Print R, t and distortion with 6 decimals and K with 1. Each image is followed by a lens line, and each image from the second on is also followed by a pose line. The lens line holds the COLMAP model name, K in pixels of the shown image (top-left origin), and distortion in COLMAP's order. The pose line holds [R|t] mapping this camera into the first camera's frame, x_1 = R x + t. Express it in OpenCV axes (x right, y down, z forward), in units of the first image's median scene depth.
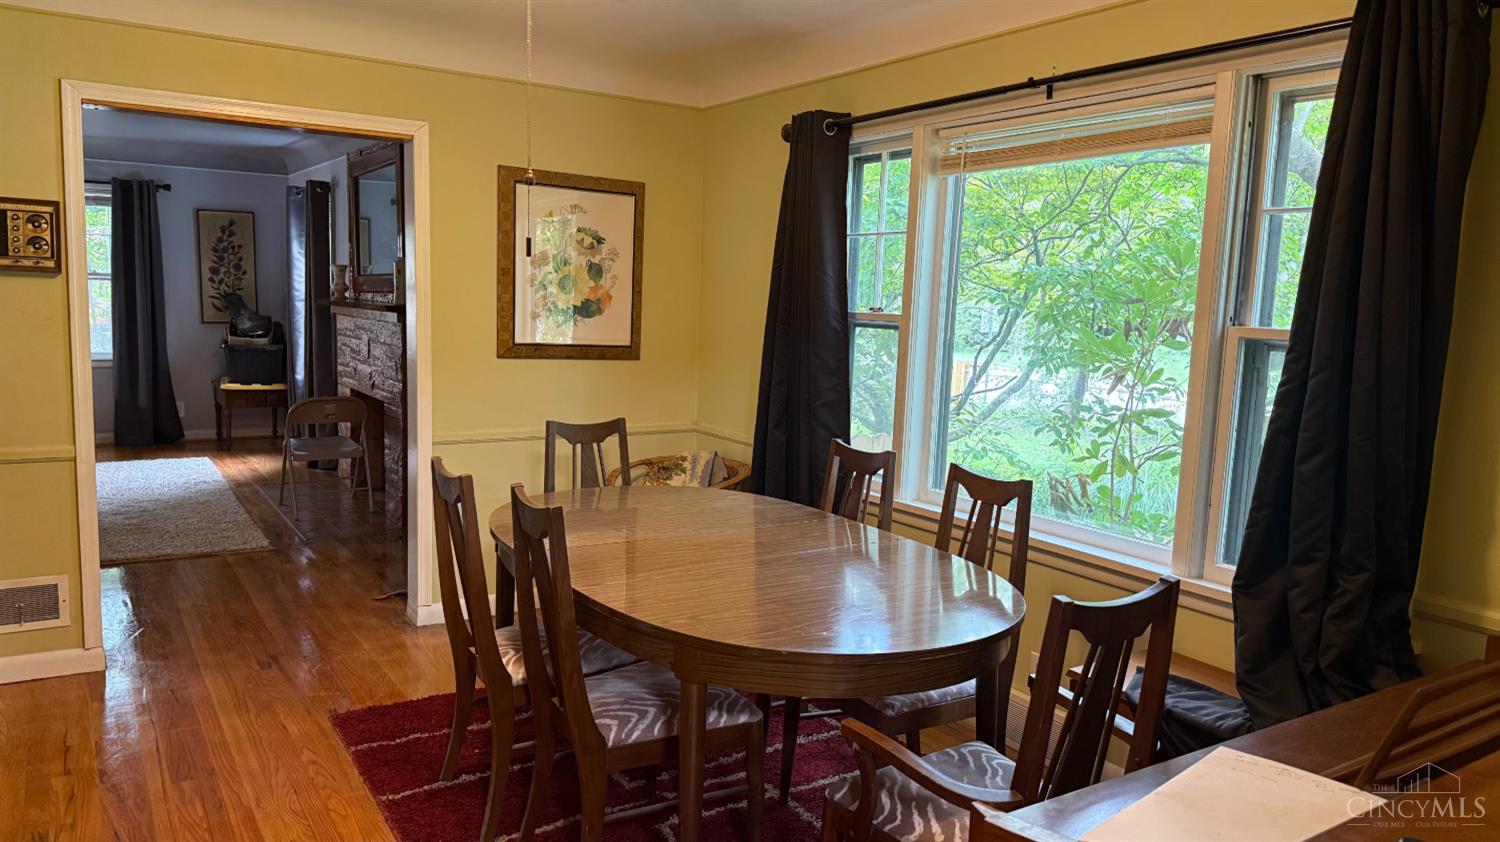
lens RADIAL K [[1031.1, 0, 745.9], [0, 1031.1, 420.1], [0, 0, 1]] dist [0.001932, -0.032925]
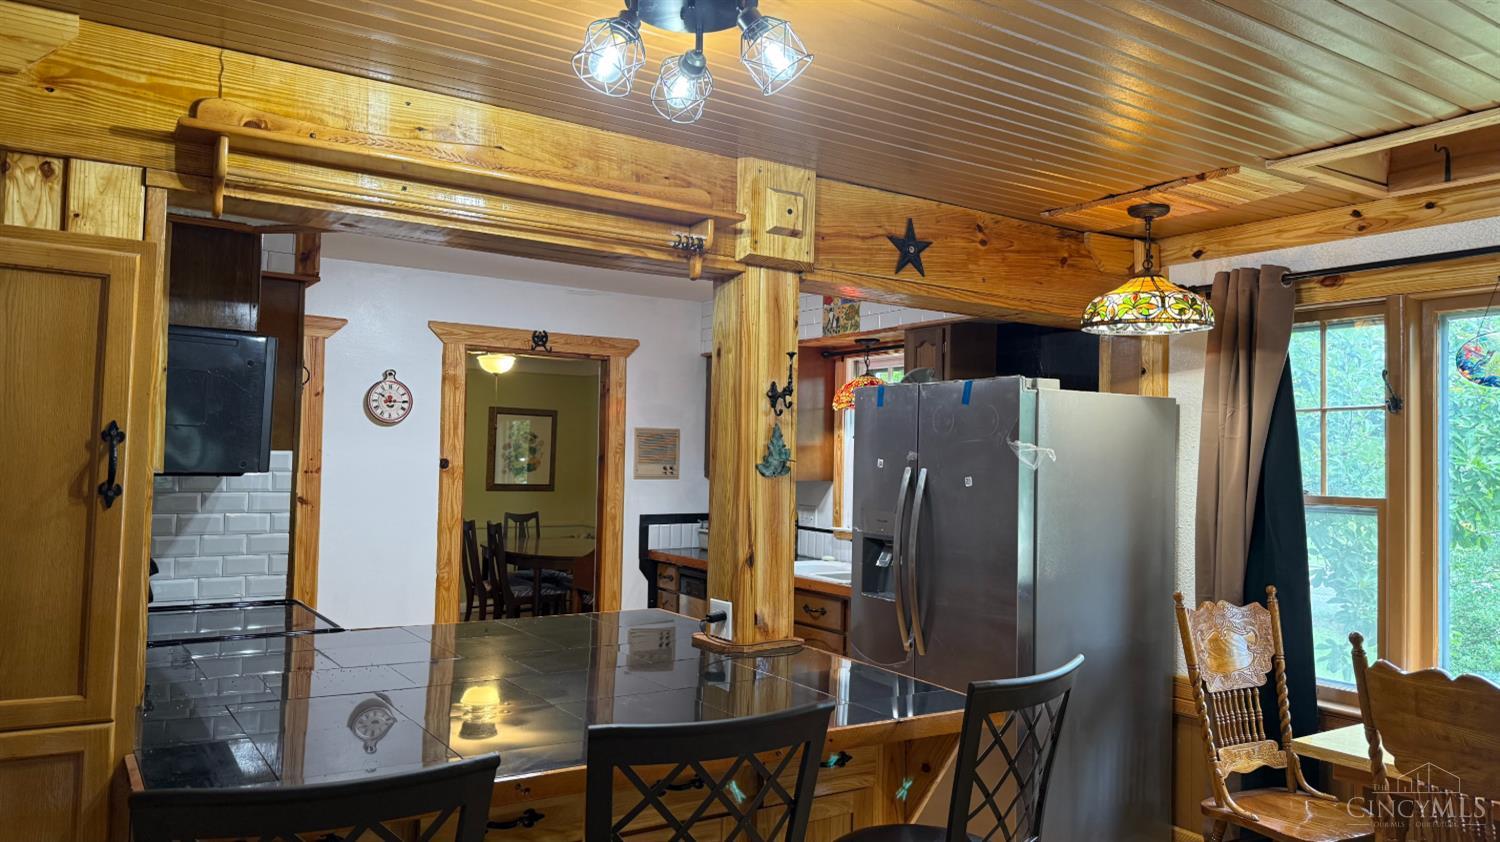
lens RADIAL K [[1031.1, 0, 758.0], [0, 1031.1, 423.9], [0, 0, 1]] dist [0.001932, -0.032925]
pose [[0.999845, -0.011838, 0.012998, 0.308792], [0.013760, 0.987111, -0.159443, 0.156783], [-0.010943, 0.159597, 0.987122, -1.191001]]
